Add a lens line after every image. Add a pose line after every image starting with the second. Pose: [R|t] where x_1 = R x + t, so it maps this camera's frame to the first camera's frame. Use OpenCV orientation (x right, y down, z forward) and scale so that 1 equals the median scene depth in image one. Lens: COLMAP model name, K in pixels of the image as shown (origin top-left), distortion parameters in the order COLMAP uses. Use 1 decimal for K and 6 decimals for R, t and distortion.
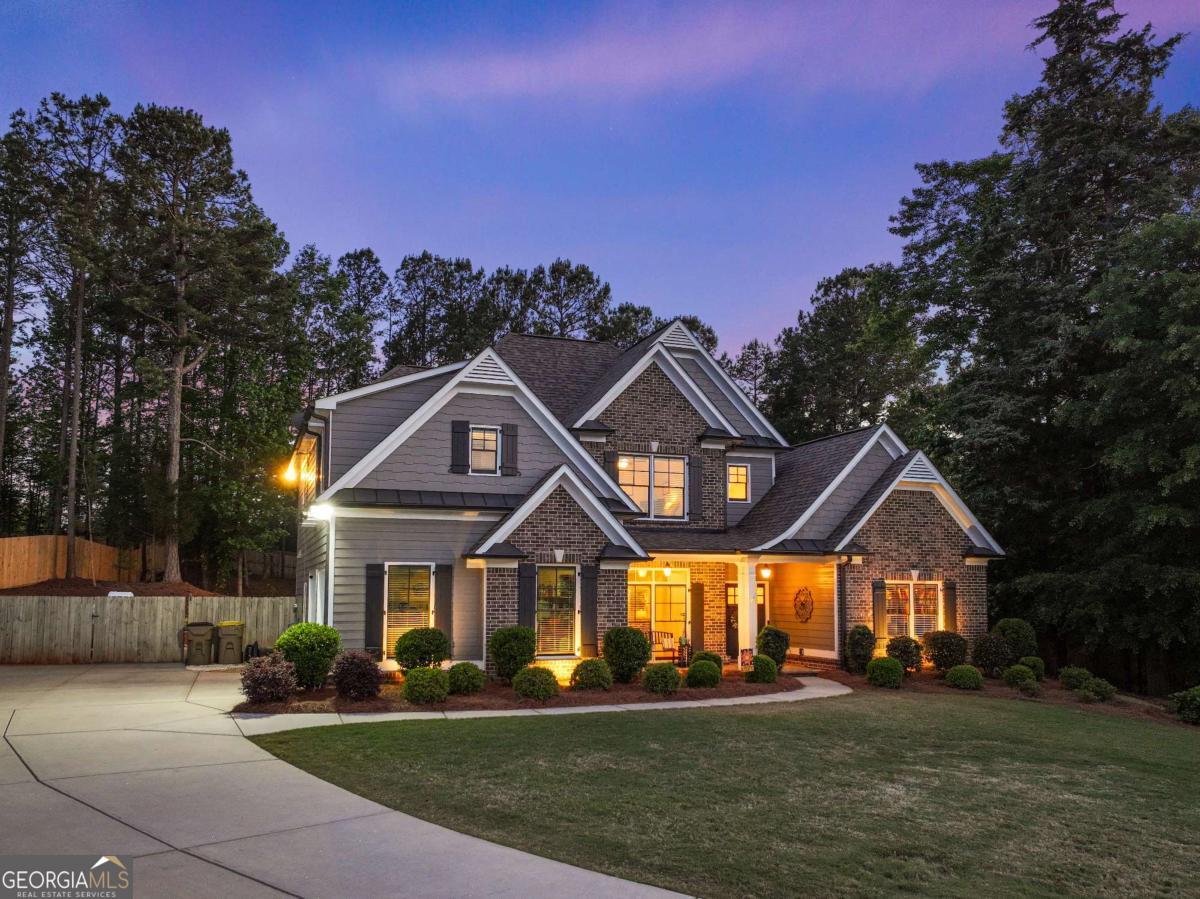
lens RADIAL K [[954.9, 0, 604.0], [0, 954.9, 513.1], [0, 0, 1]] dist [0.010400, 0.000947]
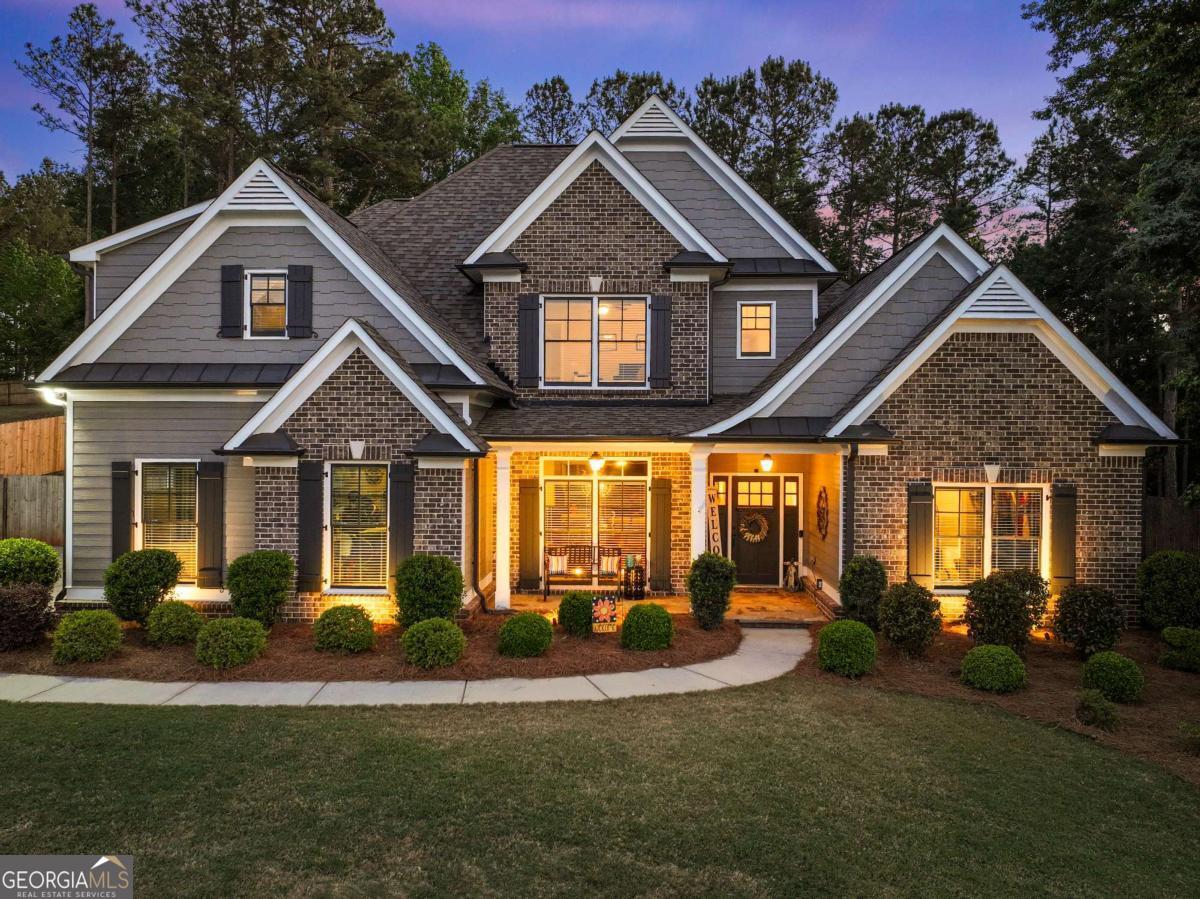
lens RADIAL K [[953.6, 0, 601.5], [0, 953.6, 450.9], [0, 0, 1]] dist [0.003872, 0.003758]
pose [[0.925303, 0.009287, -0.379115, 0.322499], [0.027727, 0.995368, 0.092058, -0.012072], [0.378213, -0.095693, 0.920759, 0.346117]]
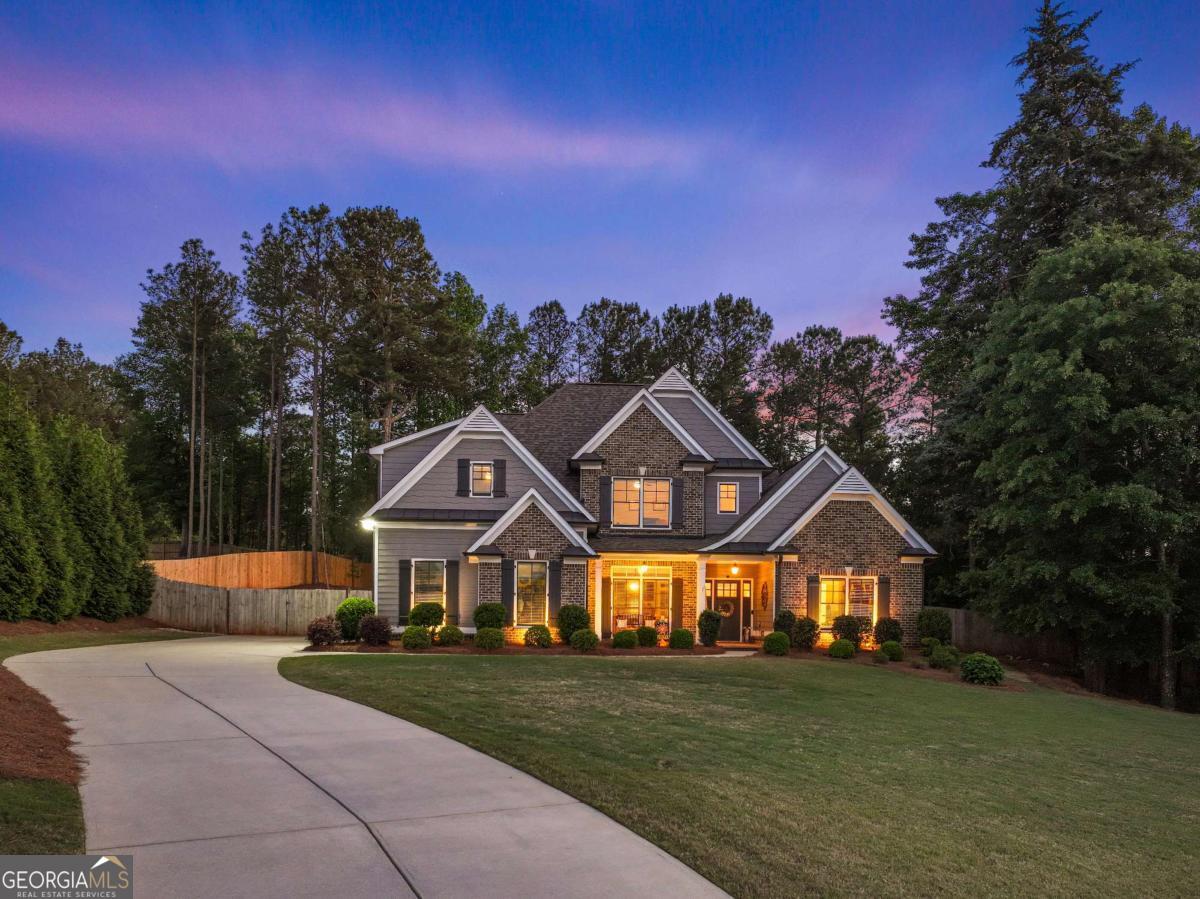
lens RADIAL K [[965.1, 0, 611.0], [0, 965.1, 622.6], [0, 0, 1]] dist [0.004396, 0.000925]
pose [[0.952348, 0.013471, -0.304716, 0.408119], [0.013410, 0.996209, 0.085951, 0.020521], [0.304718, -0.085941, 0.948557, -0.254081]]
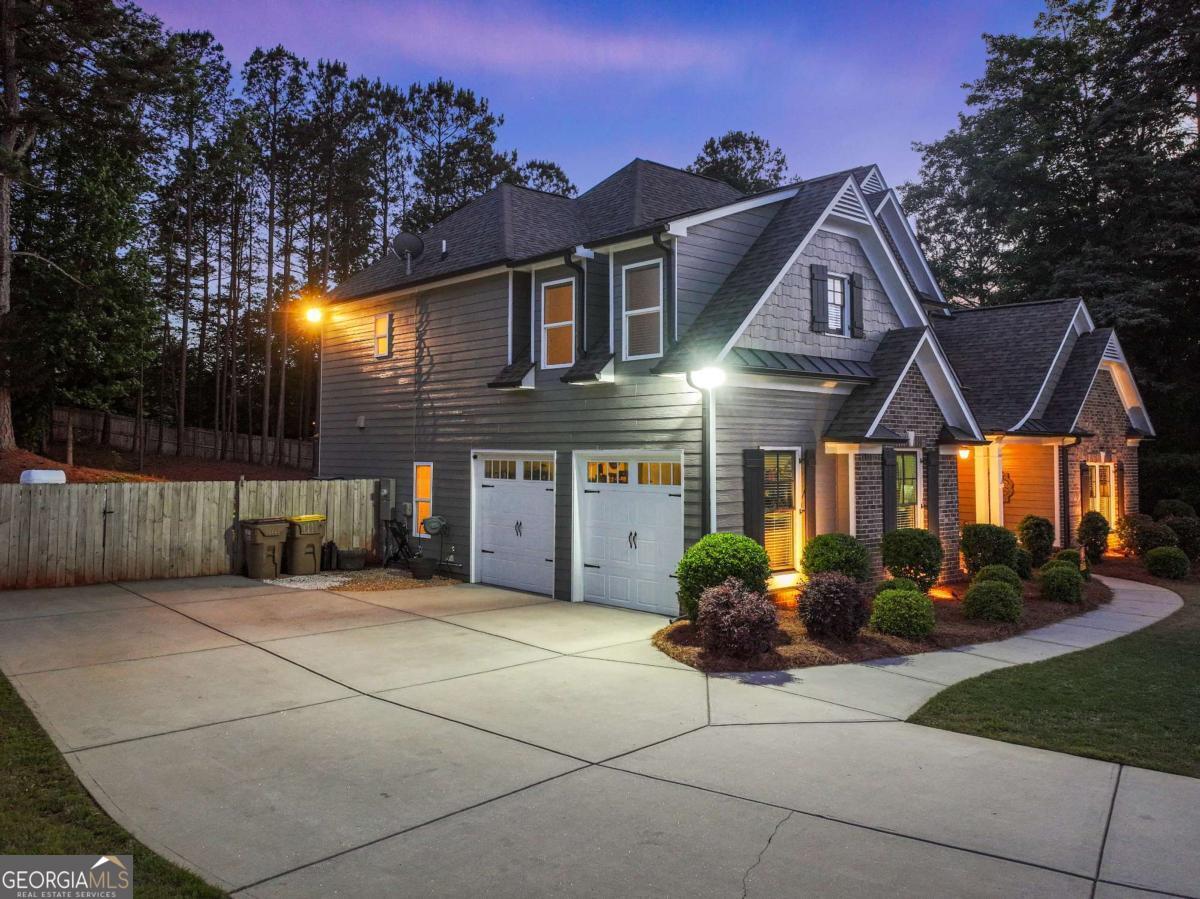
lens RADIAL K [[955.2, 0, 627.1], [0, 955.2, 393.6], [0, 0, 1]] dist [0.006916, 0.003372]
pose [[0.931030, 0.025657, 0.364040, -0.476706], [-0.034981, 0.999207, 0.019042, -0.000882], [-0.363263, -0.030463, 0.931189, 0.268895]]
